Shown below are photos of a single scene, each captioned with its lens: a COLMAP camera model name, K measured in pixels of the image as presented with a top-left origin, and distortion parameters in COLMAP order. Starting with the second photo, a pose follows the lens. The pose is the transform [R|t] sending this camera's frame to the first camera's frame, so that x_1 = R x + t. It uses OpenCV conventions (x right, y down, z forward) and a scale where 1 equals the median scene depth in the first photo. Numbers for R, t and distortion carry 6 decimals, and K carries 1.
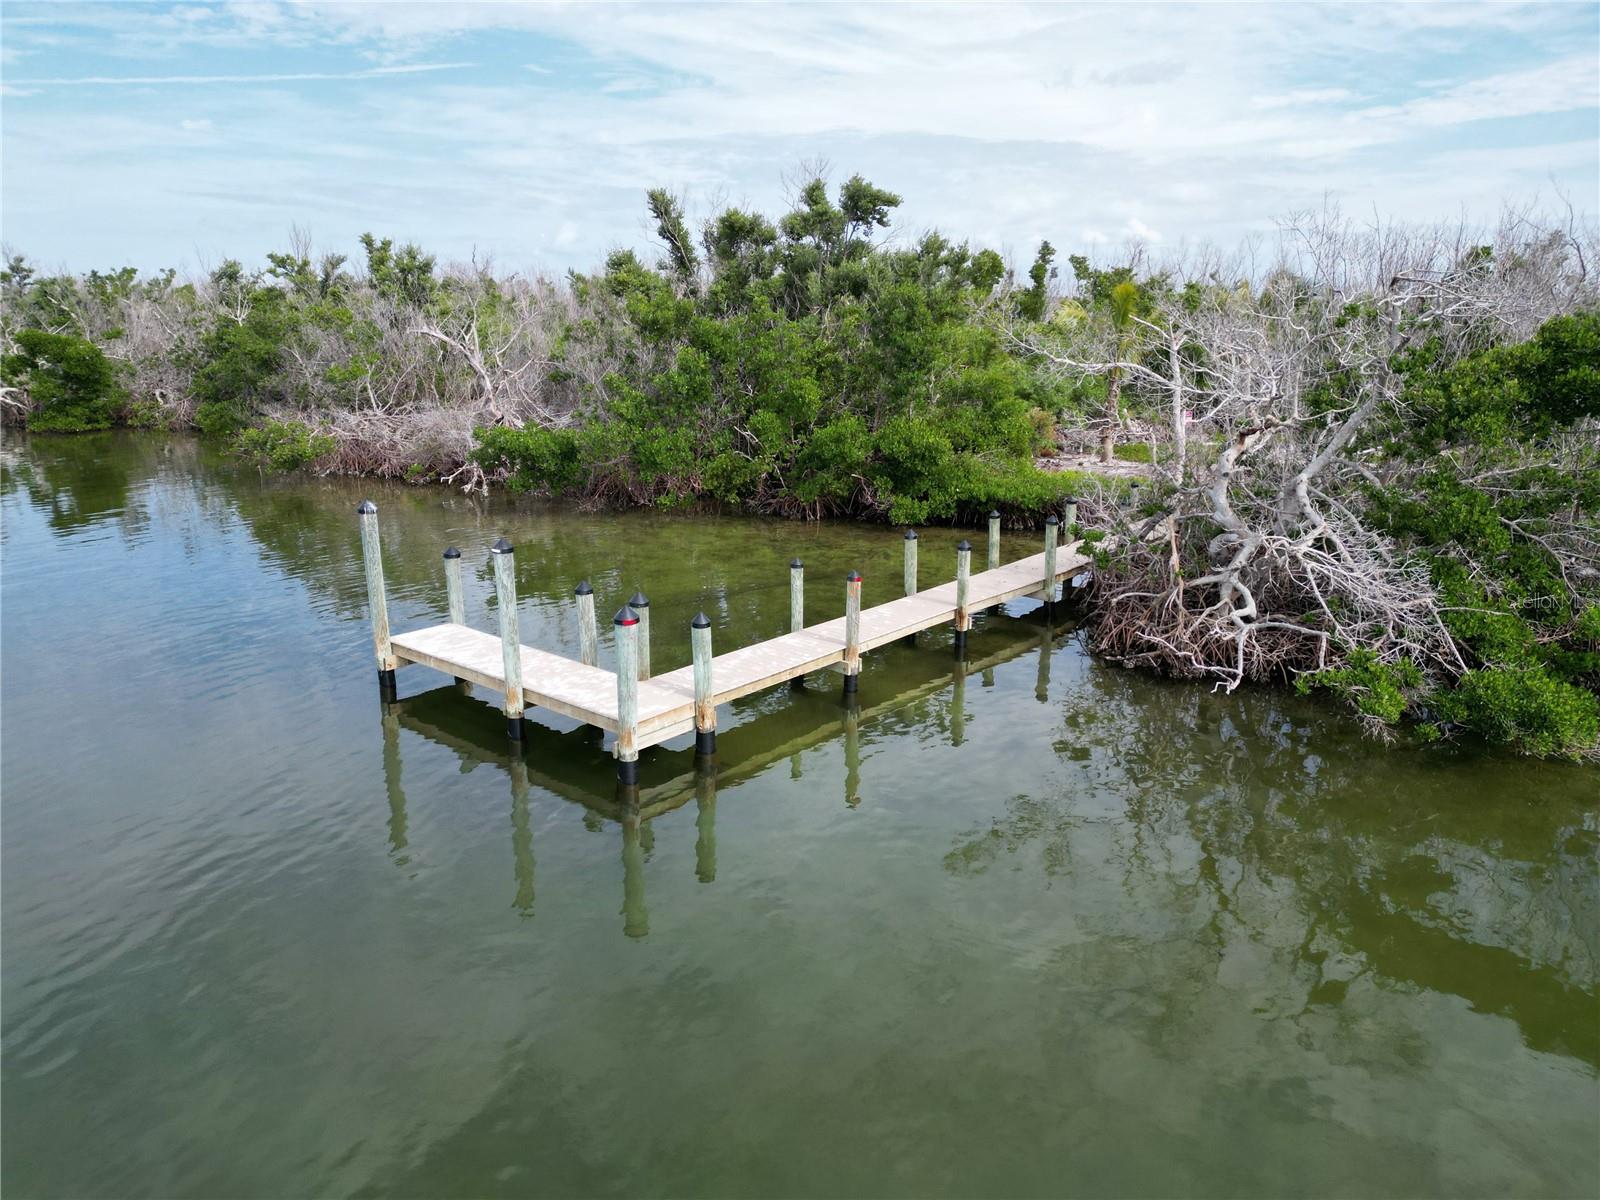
lens RADIAL K [[1150.2, 0, 795.1], [0, 1150.2, 609.9], [0, 0, 1]] dist [0.074778, -0.062733]
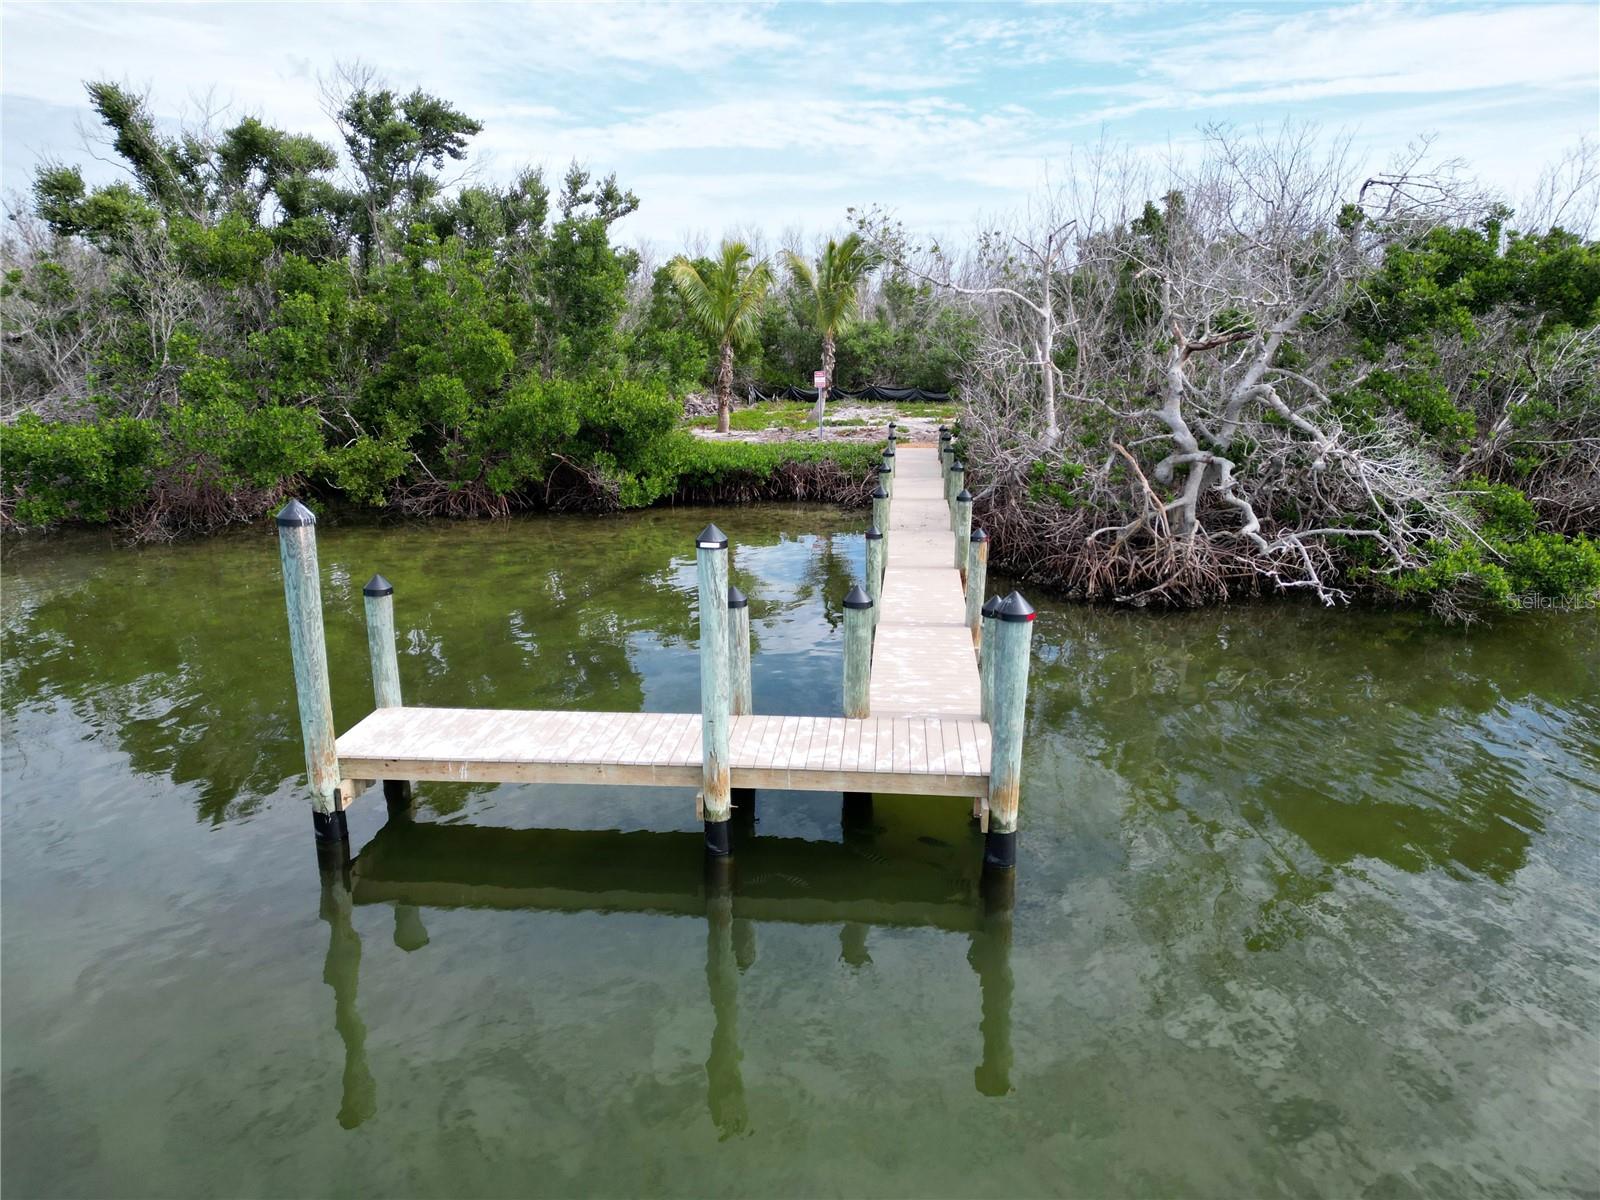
lens RADIAL K [[1150.2, 0, 809.1], [0, 1150.2, 598.2], [0, 0, 1]] dist [0.074778, -0.062733]
pose [[0.814306, -0.142922, 0.562565, -0.216444], [0.148920, 0.988212, 0.035499, -0.015656], [-0.561006, 0.054871, 0.825991, 0.186863]]
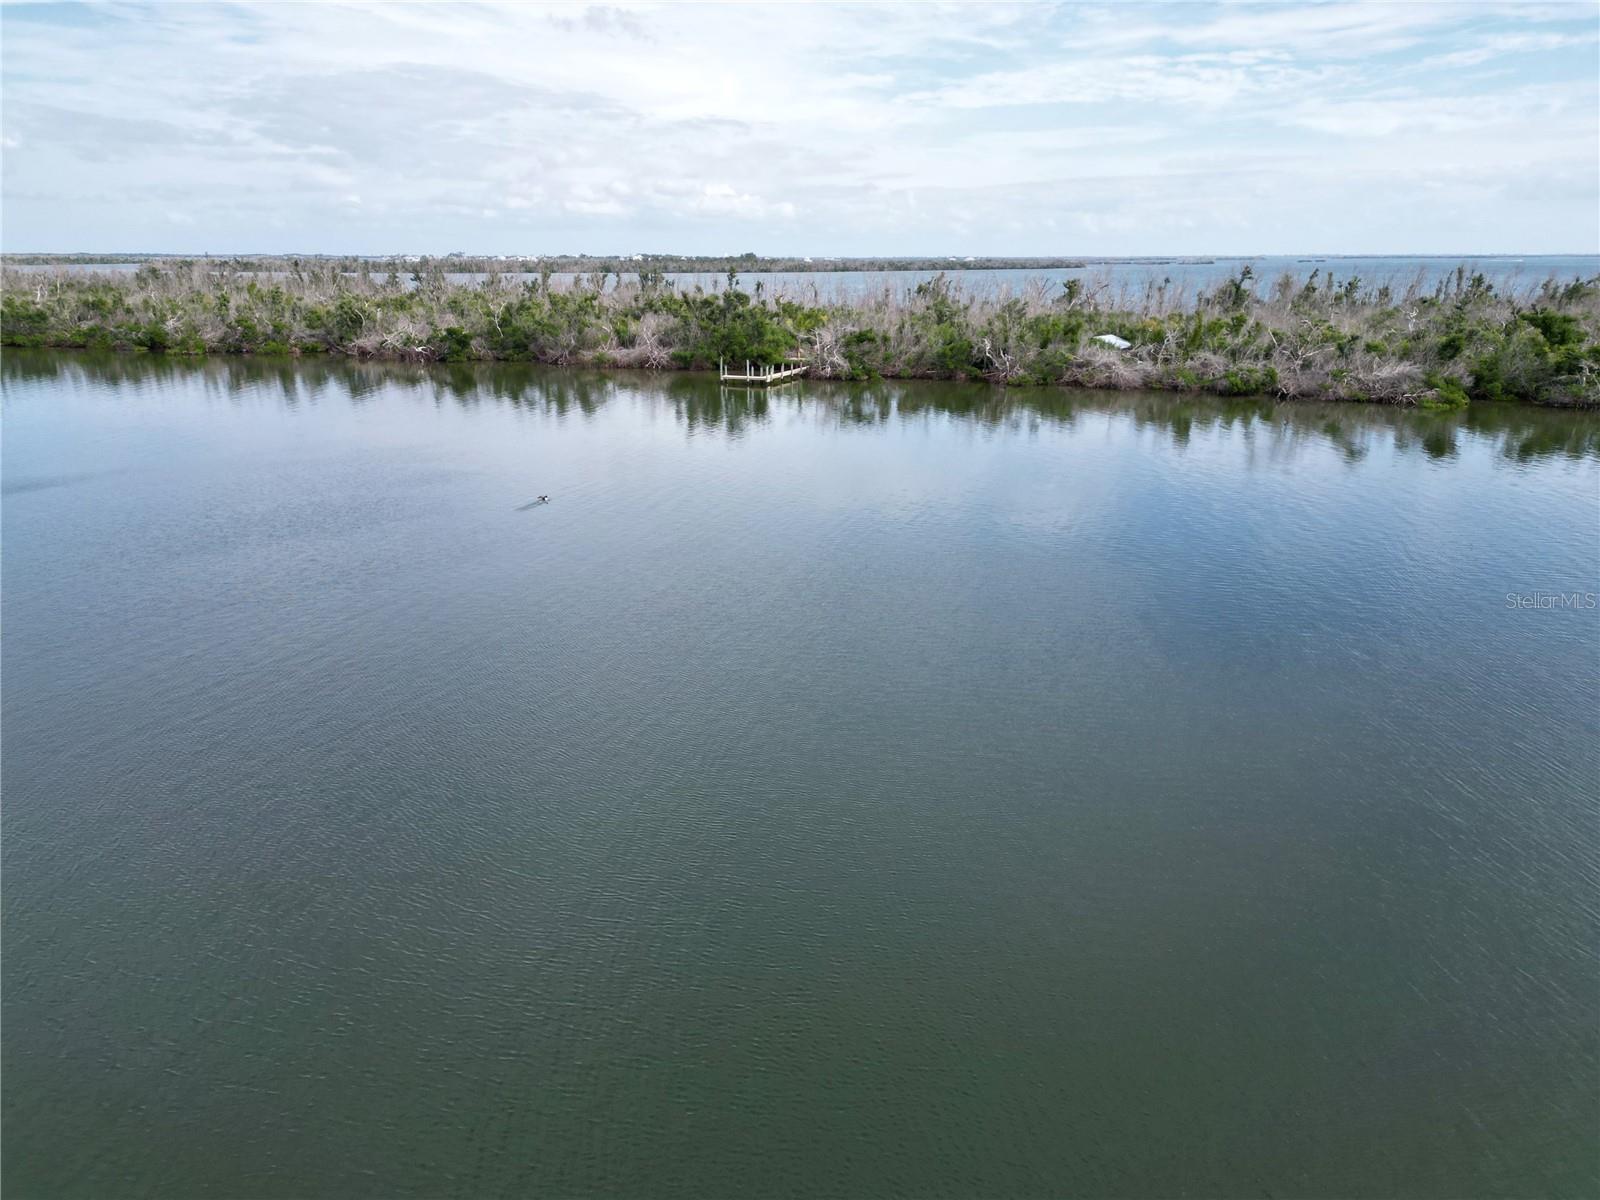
lens RADIAL K [[1150.2, 0, 814.9], [0, 1150.2, 626.9], [0, 0, 1]] dist [0.074778, -0.062733]
pose [[0.939935, -0.104551, 0.324949, -1.090698], [0.086945, 0.993870, 0.068279, 0.539401], [-0.330096, -0.035925, 0.943264, -2.881095]]
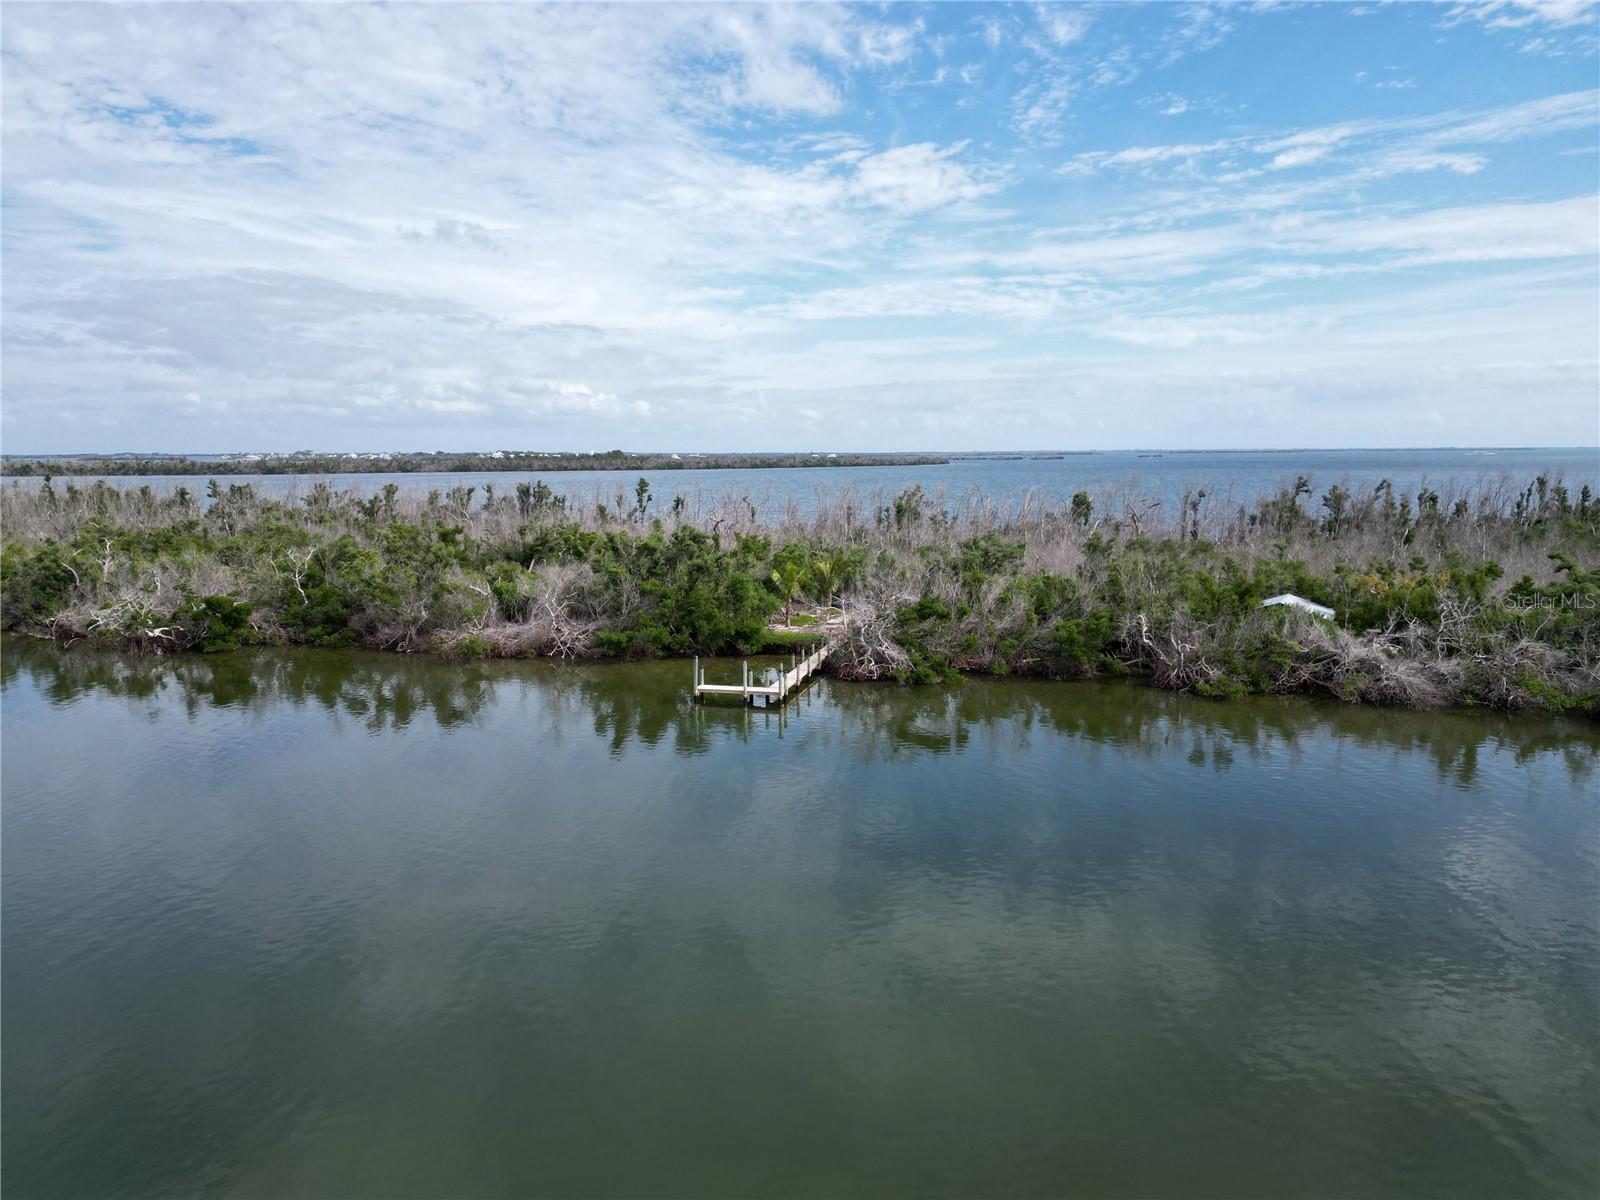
lens RADIAL K [[1150.2, 0, 816.9], [0, 1150.2, 602.2], [0, 0, 1]] dist [0.074778, -0.062733]
pose [[0.889409, -0.065243, 0.452433, -0.844675], [0.121428, 0.987923, -0.096244, 0.078039], [-0.440690, 0.140538, 0.886590, -1.355050]]
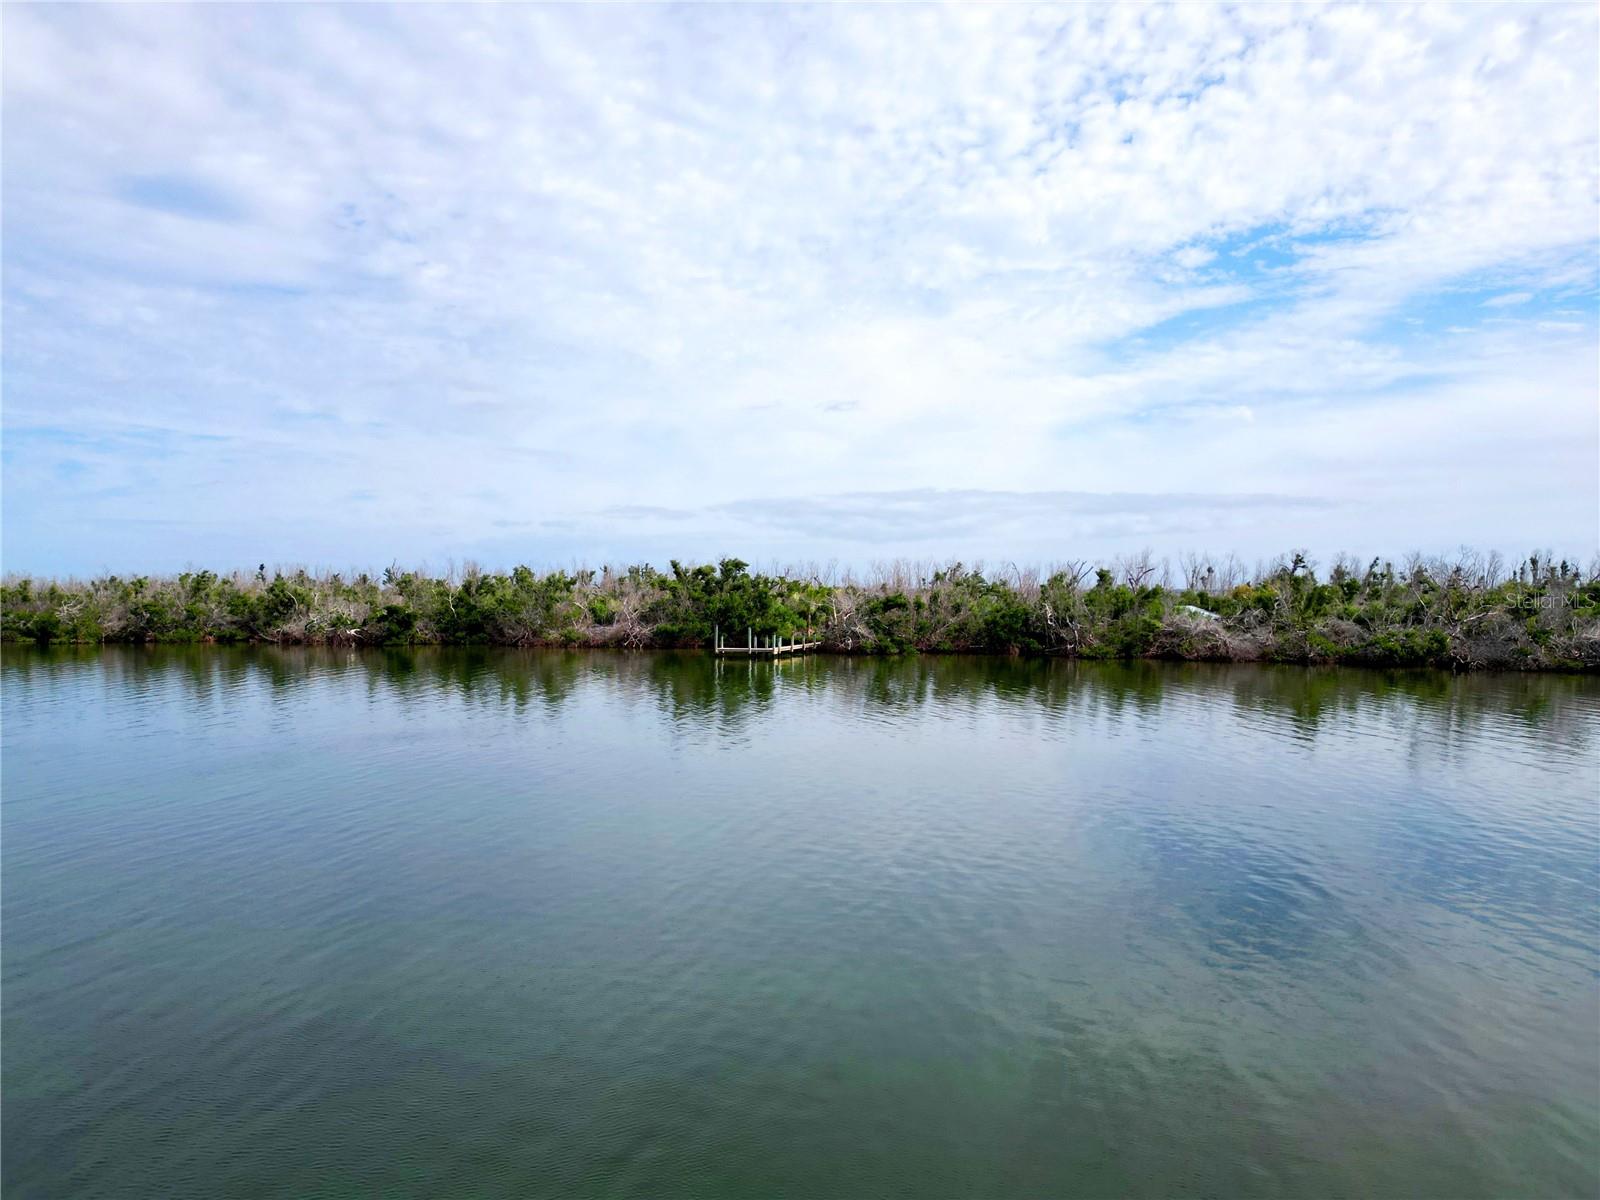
lens RADIAL K [[1150.2, 0, 812.0], [0, 1150.2, 608.7], [0, 0, 1]] dist [0.074778, -0.062733]
pose [[0.937631, -0.008947, 0.347516, -0.888783], [0.091449, 0.970807, -0.221743, 0.539024], [-0.335387, 0.239693, 0.911078, -2.097130]]
